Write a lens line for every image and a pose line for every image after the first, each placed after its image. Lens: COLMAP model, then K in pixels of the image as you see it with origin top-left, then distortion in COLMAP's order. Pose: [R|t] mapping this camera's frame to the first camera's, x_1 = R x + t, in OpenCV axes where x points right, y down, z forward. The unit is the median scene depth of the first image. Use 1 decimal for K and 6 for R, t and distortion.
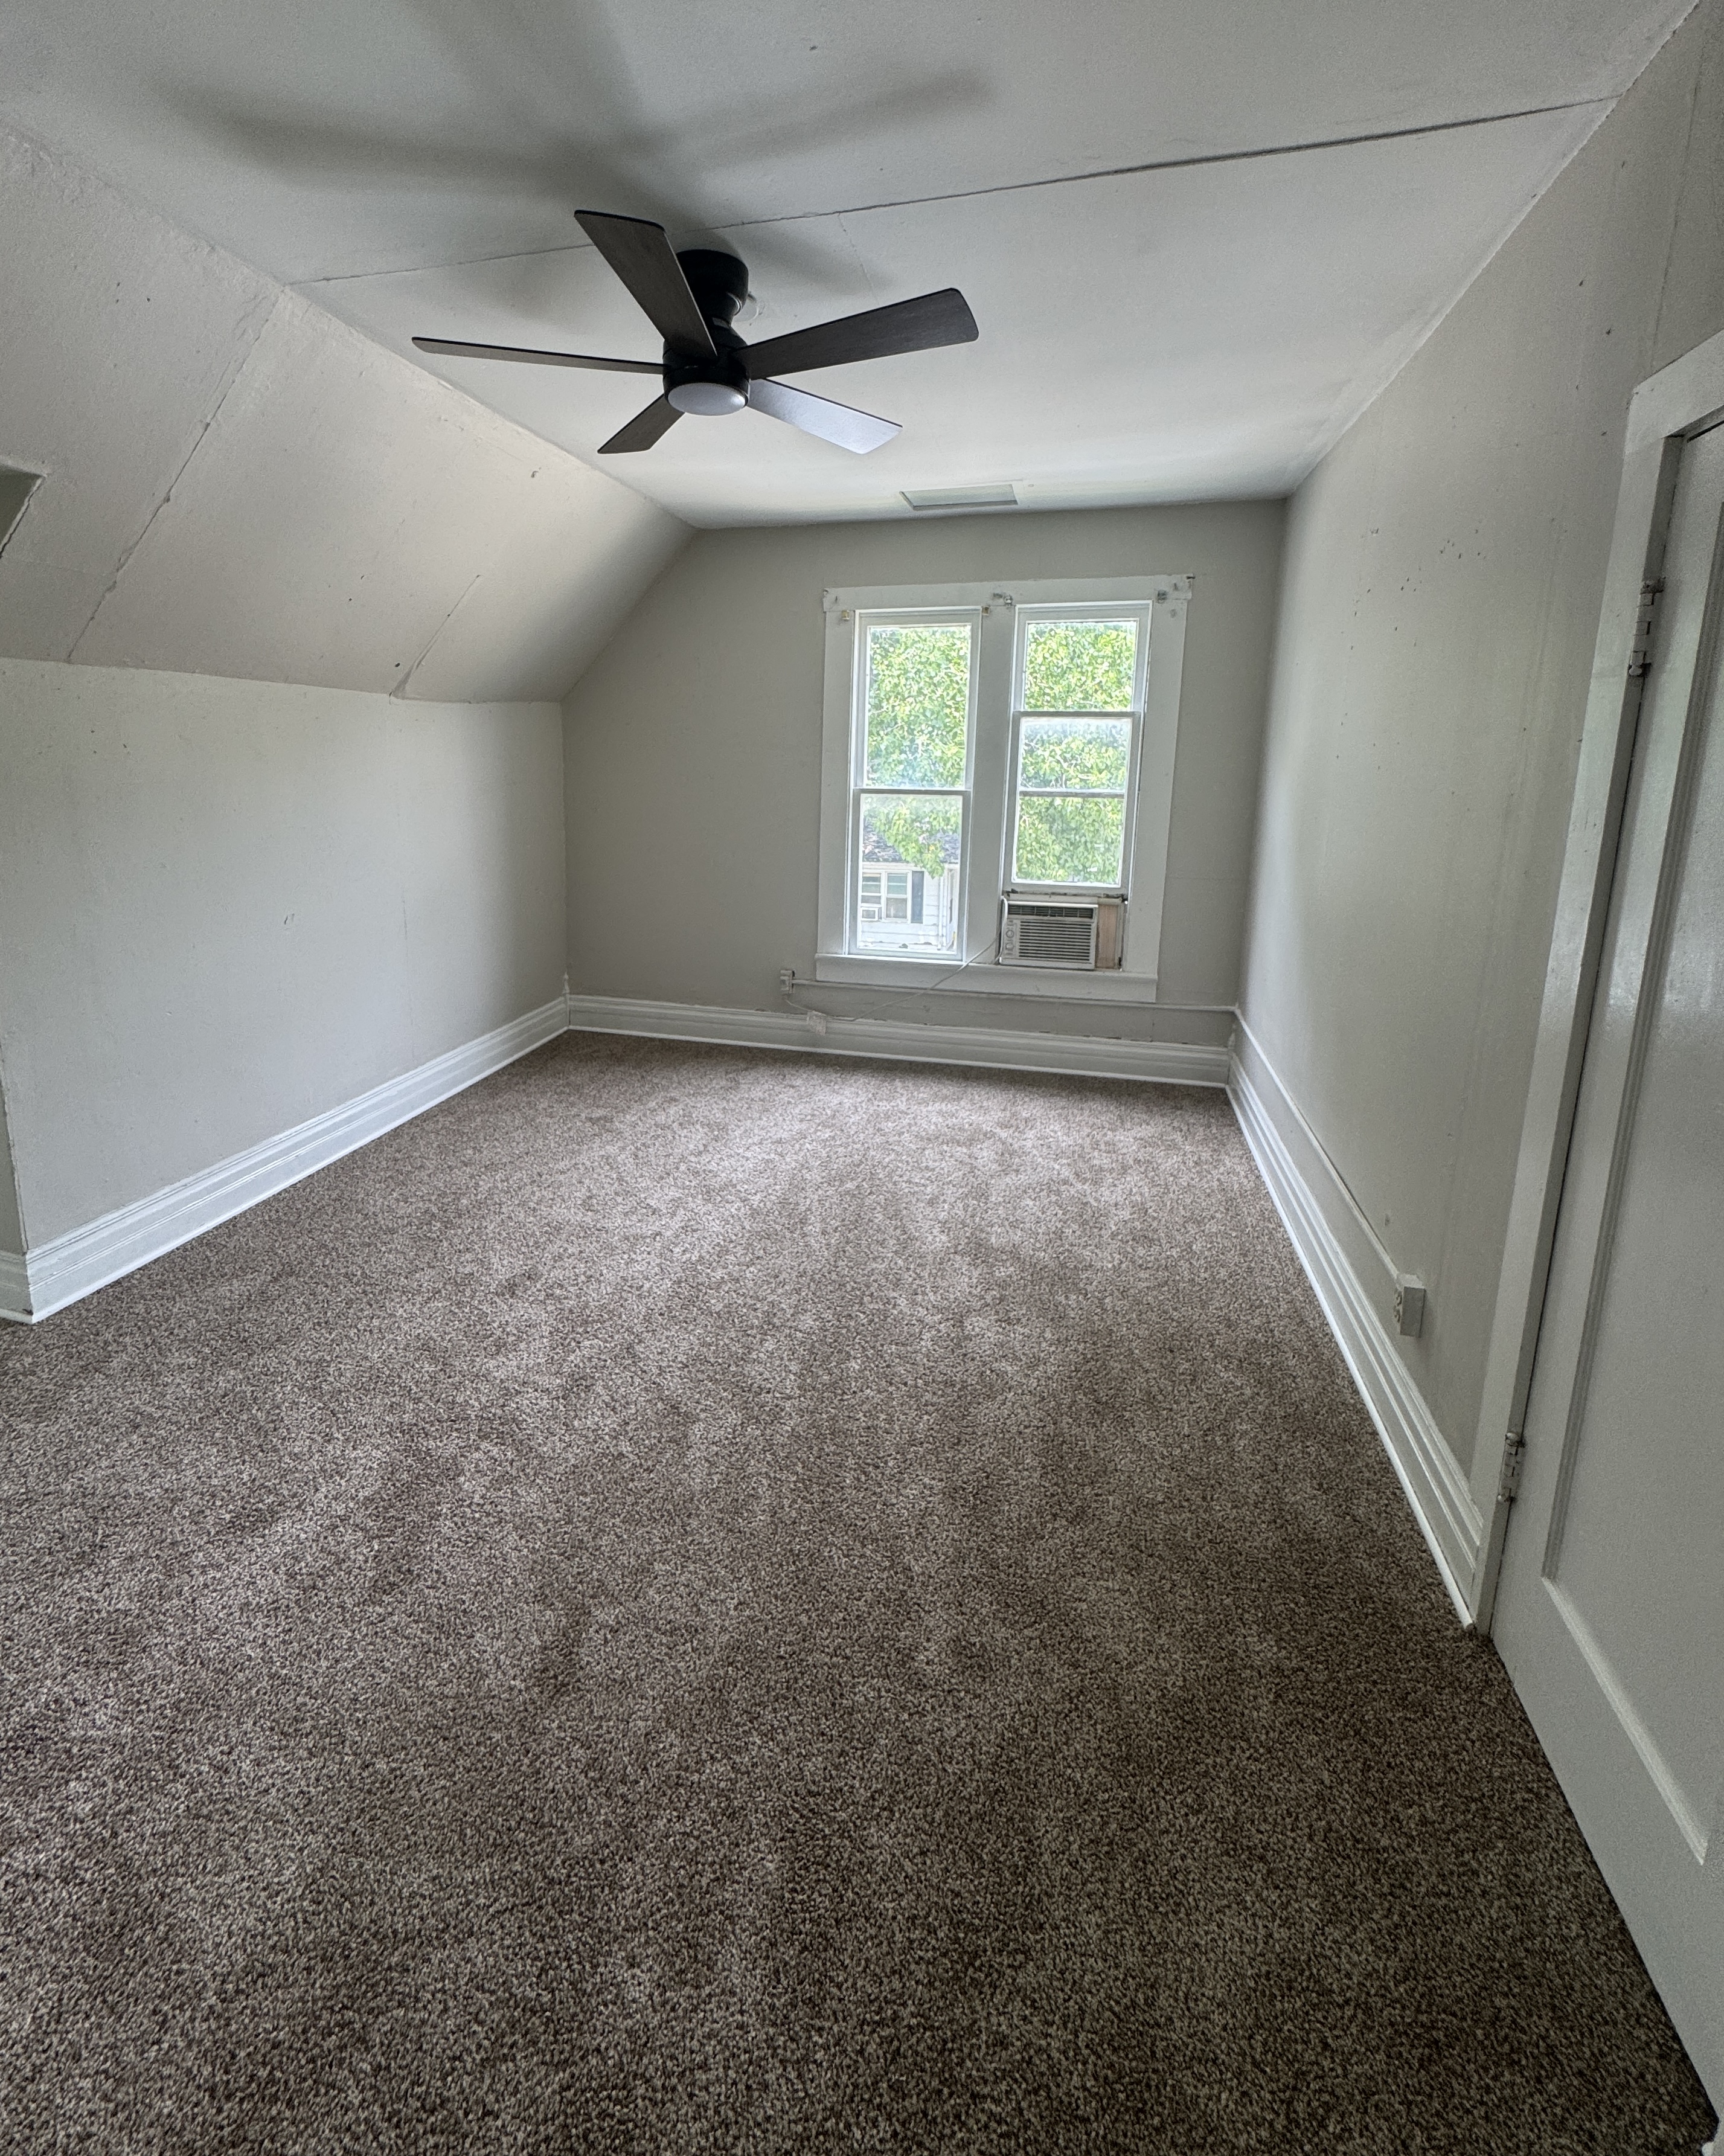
lens RADIAL K [[1001.3, 0, 804.9], [0, 1001.3, 950.9], [0, 0, 1]] dist [0.002132, 0.000964]
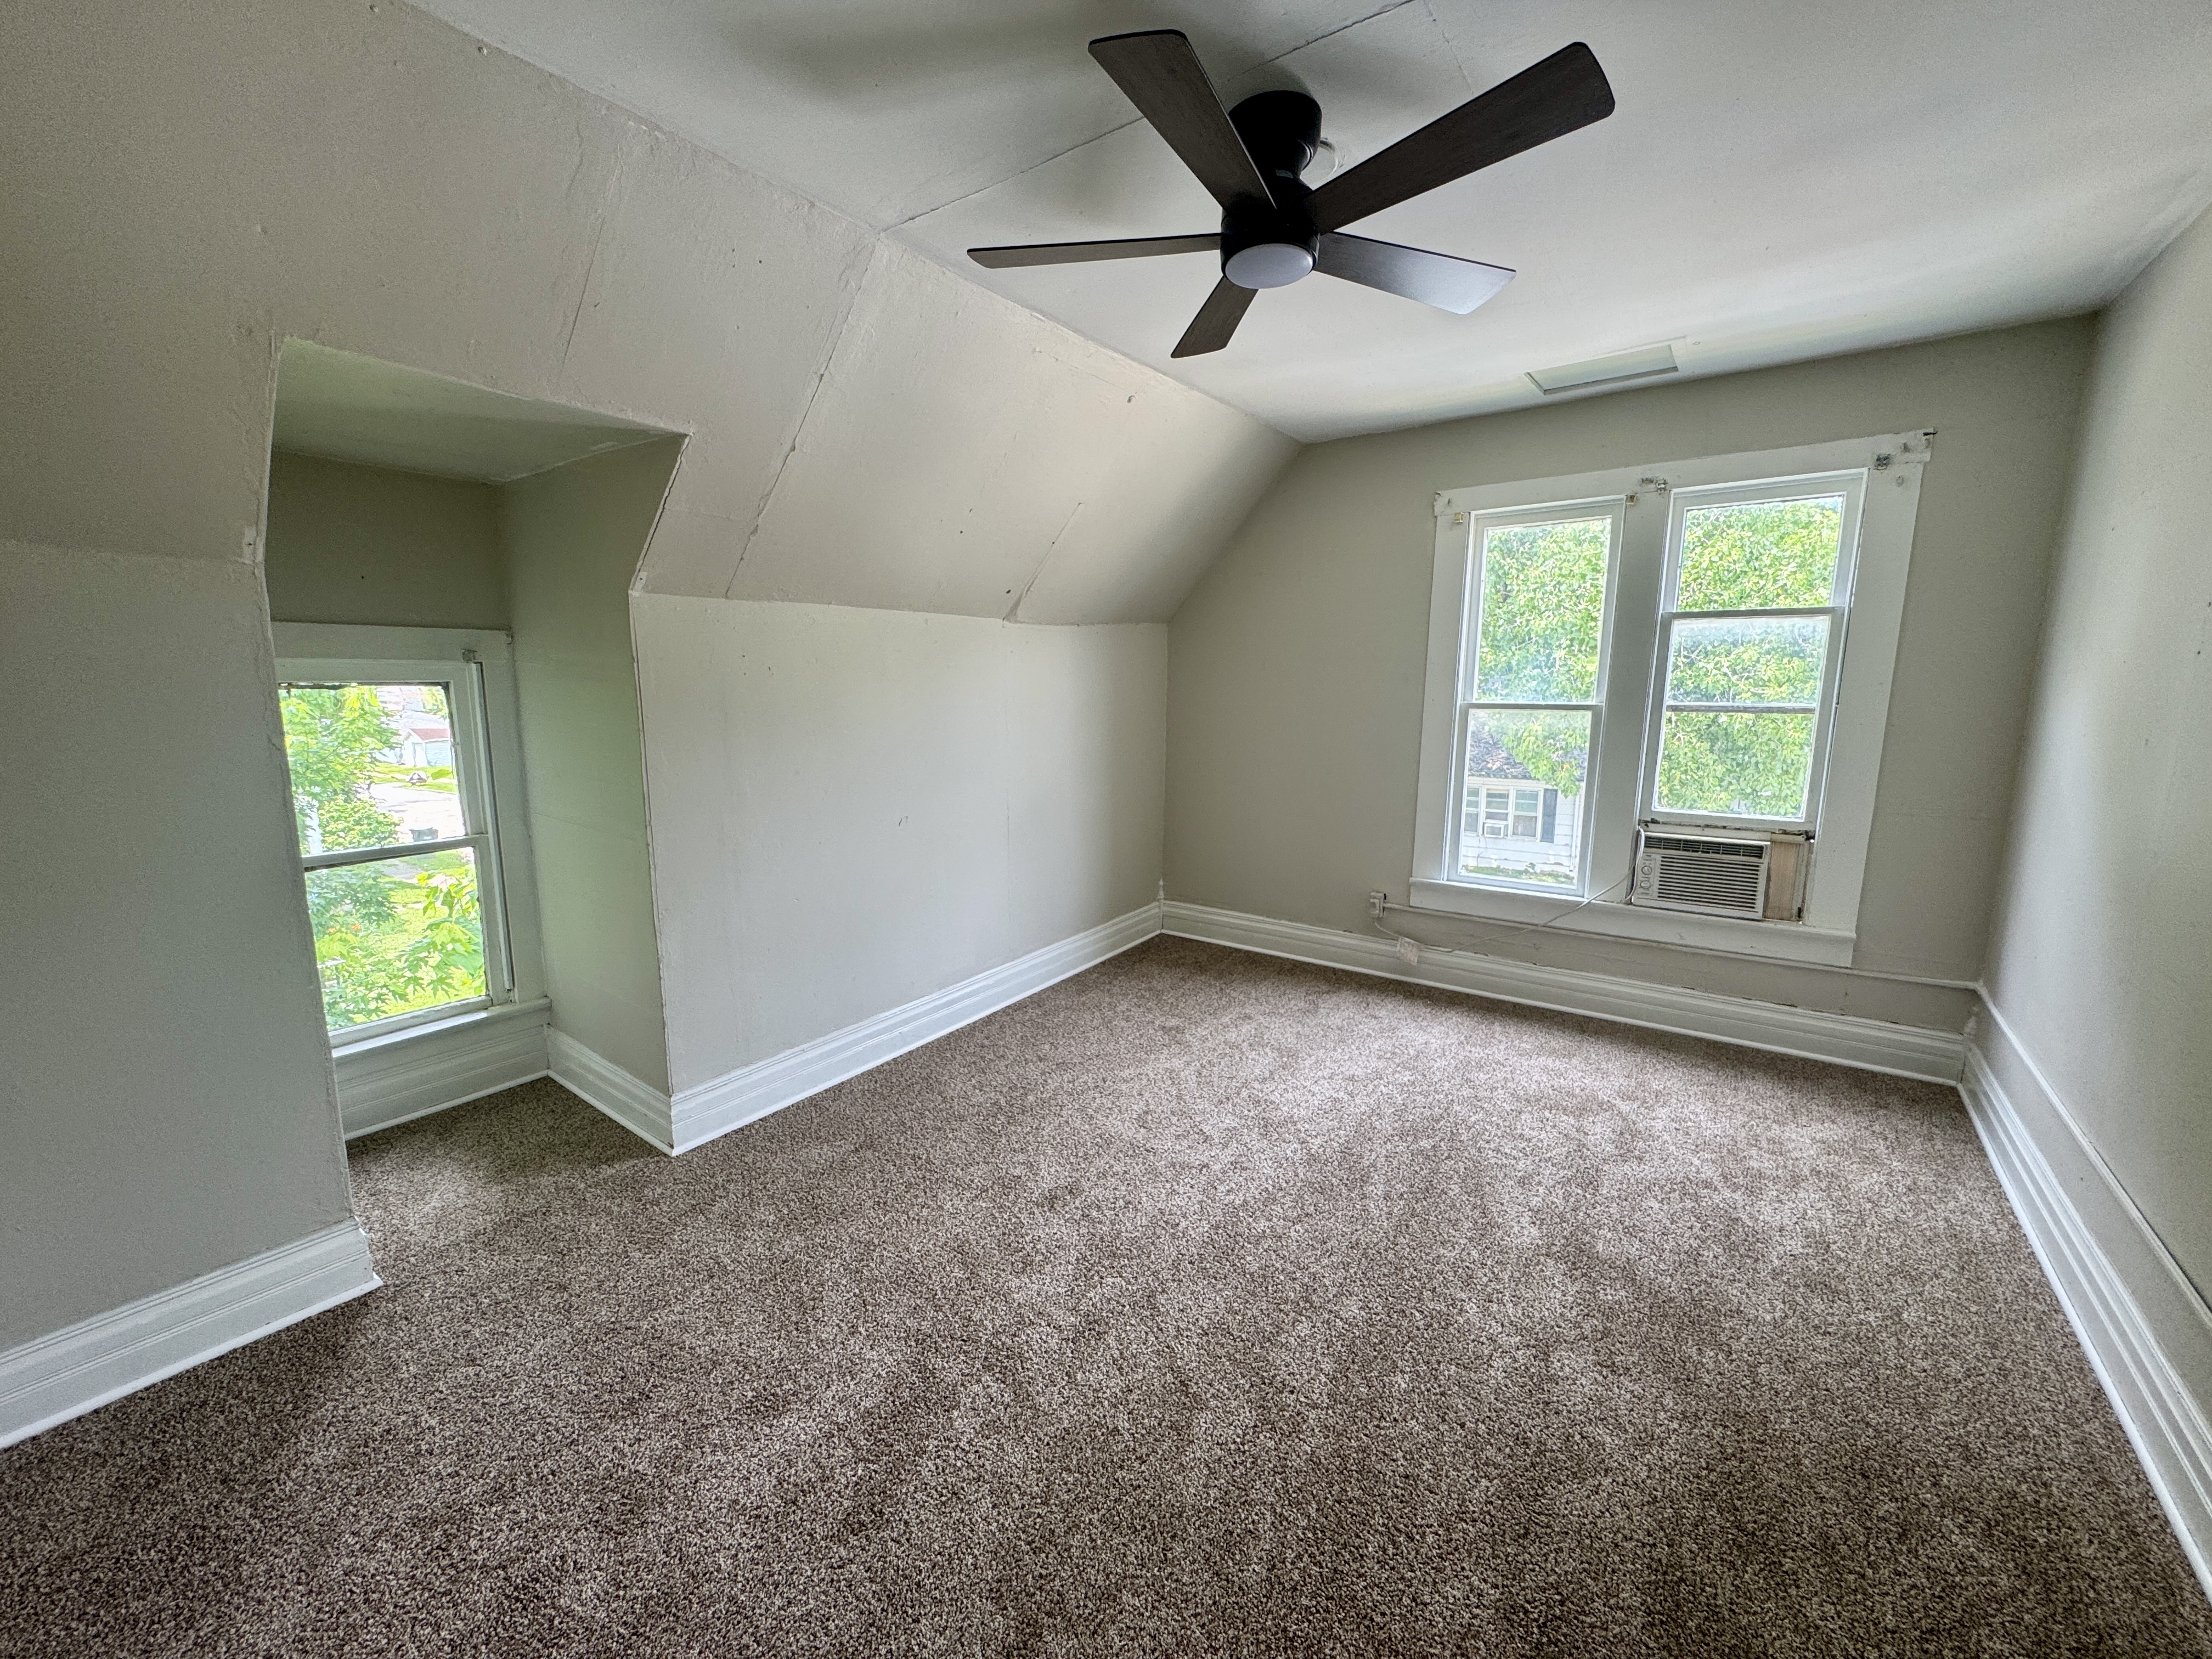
lens RADIAL K [[883.0, 0, 1106.0], [0, 883.0, 829.5], [0, 0, 1]] dist [-0.001428, 0.000592]
pose [[0.934732, 0.045921, -0.352374, 0.047614], [-0.053775, 0.998474, -0.012528, -0.023461], [0.351261, 0.030660, 0.935775, 0.165380]]
